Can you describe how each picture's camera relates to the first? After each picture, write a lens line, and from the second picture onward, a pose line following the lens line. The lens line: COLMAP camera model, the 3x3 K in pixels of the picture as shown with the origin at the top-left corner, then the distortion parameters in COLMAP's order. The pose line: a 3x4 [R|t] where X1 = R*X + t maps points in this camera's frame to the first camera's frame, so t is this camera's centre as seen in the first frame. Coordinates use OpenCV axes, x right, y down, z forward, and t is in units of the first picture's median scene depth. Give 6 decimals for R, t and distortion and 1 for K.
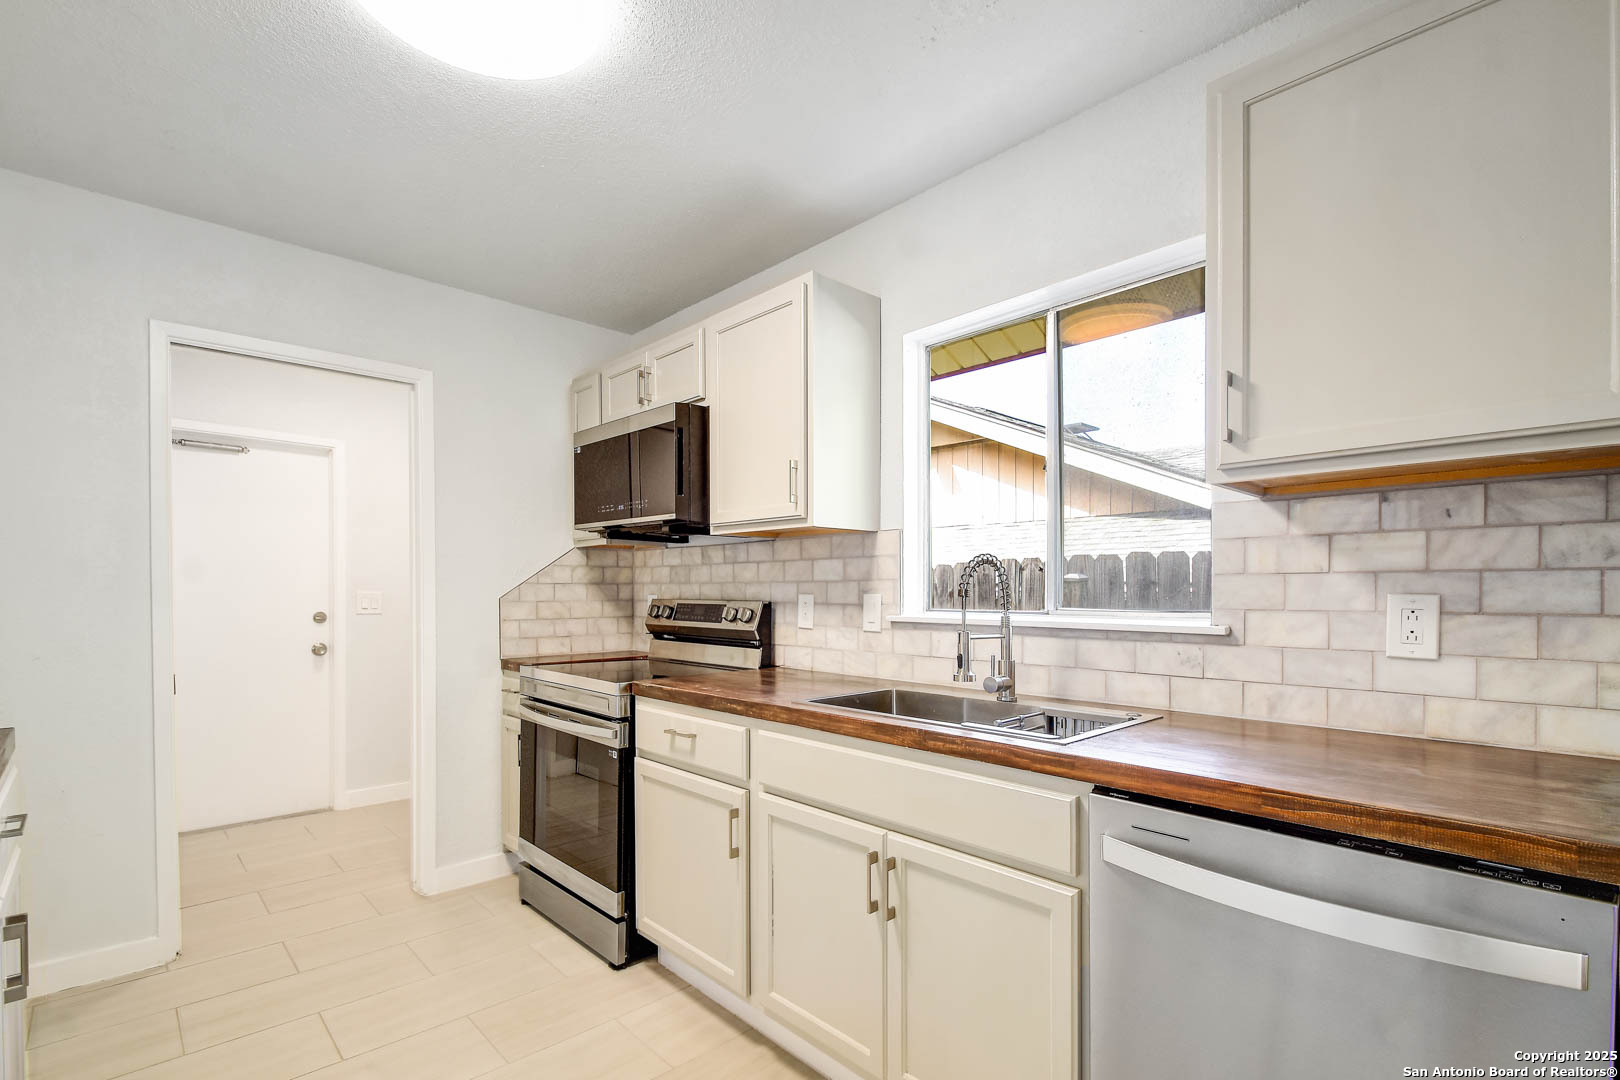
lens RADIAL K [[758.0, 0, 809.9], [0, 758.0, 595.7], [0, 0, 1]] dist [0.017471, -0.000202]
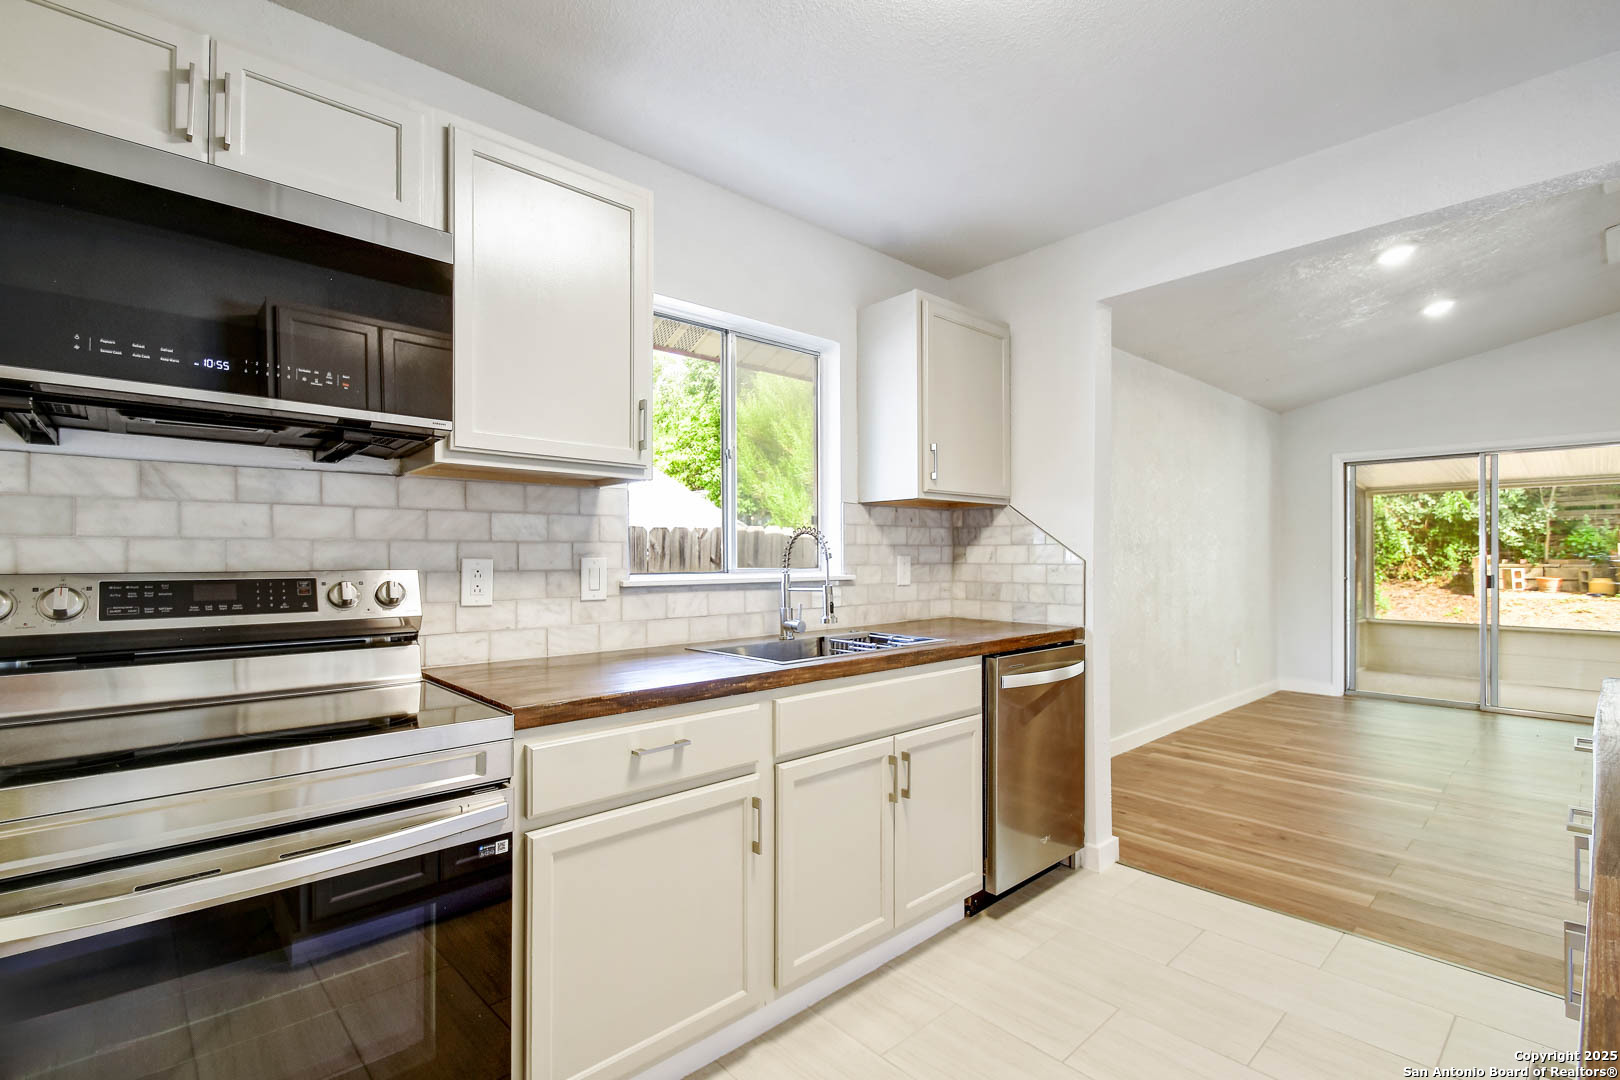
lens RADIAL K [[736.7, 0, 785.1], [0, 736.7, 555.3], [0, 0, 1]] dist [-0.000224, -0.000378]
pose [[0.024676, 0.002637, 0.999692, -0.766621], [0.009555, 0.999950, -0.002874, -0.000461], [-0.999650, 0.009623, 0.024649, 0.752178]]
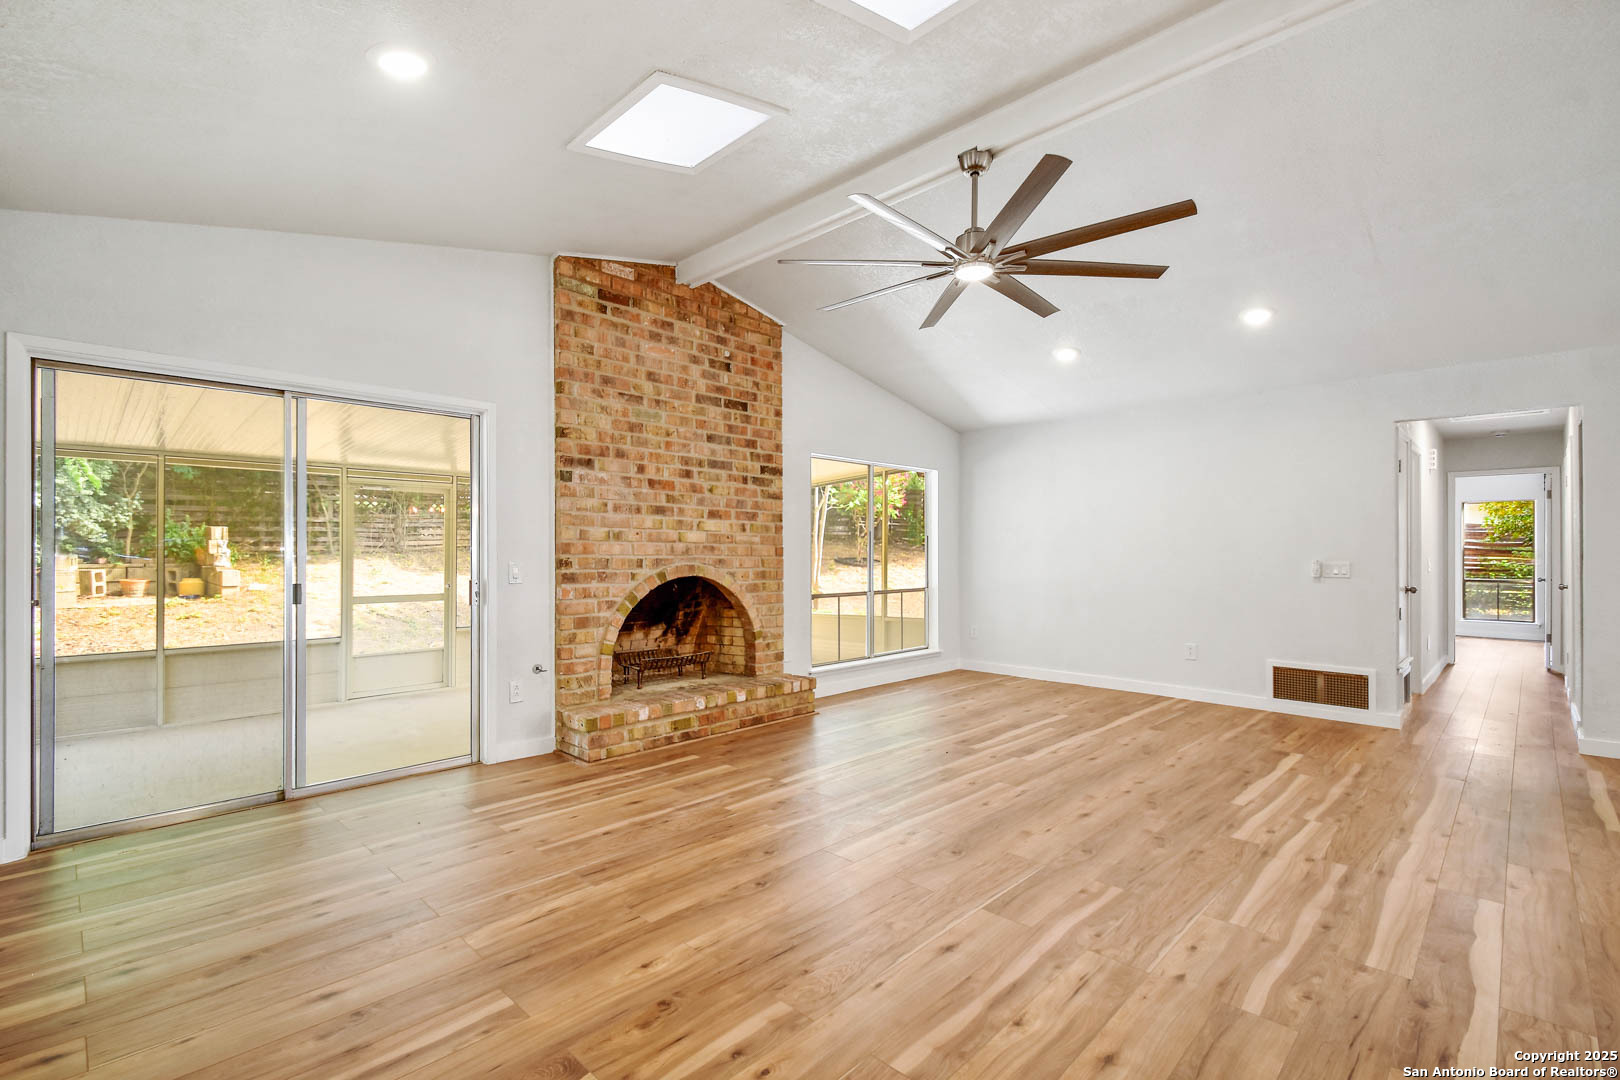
lens RADIAL K [[727.7, 0, 801.1], [0, 727.7, 549.1], [0, 0, 1]] dist [0.015470, 0.000014]
pose [[-0.999440, 0.002514, -0.033380, 0.579177], [0.002399, 0.999991, 0.003482, 0.003172], [0.033388, 0.003400, -0.999437, 0.137114]]
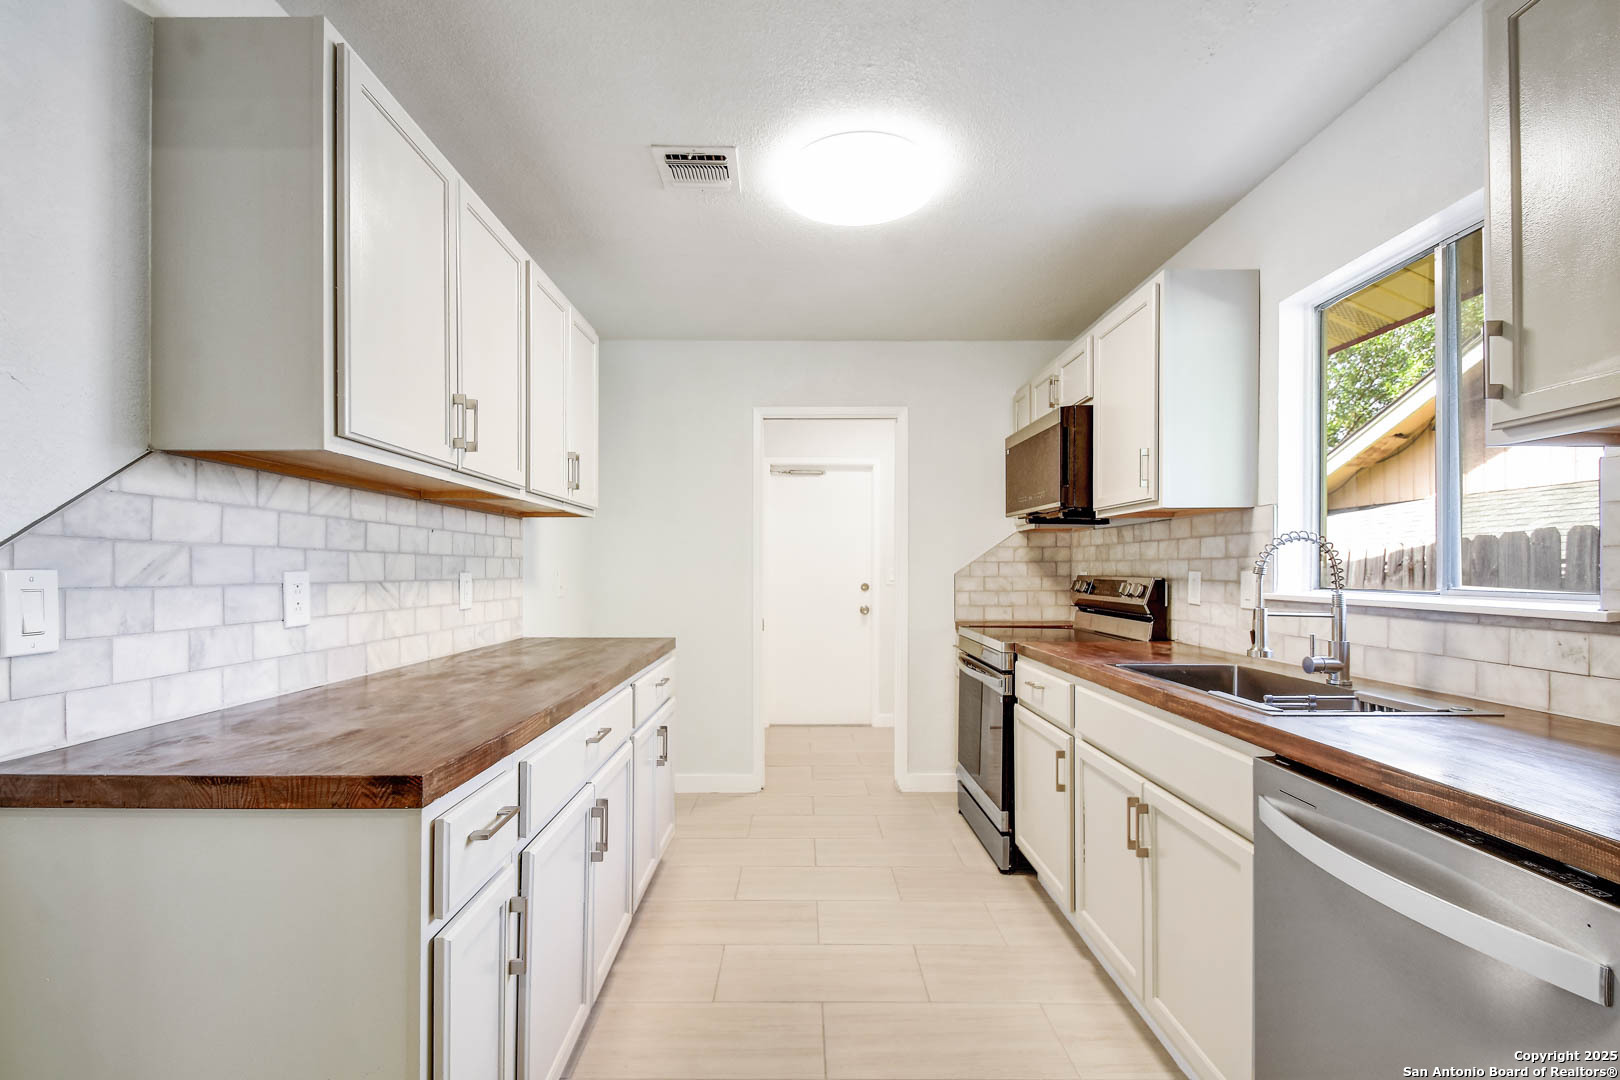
lens RADIAL K [[727.5, 0, 792.9], [0, 727.5, 562.5], [0, 0, 1]] dist [0.009741, -0.000471]
pose [[0.728224, -0.005635, -0.685316, 0.300349], [-0.004358, 0.999908, -0.012854, 0.001530], [0.685326, 0.012347, 0.728132, -0.098954]]
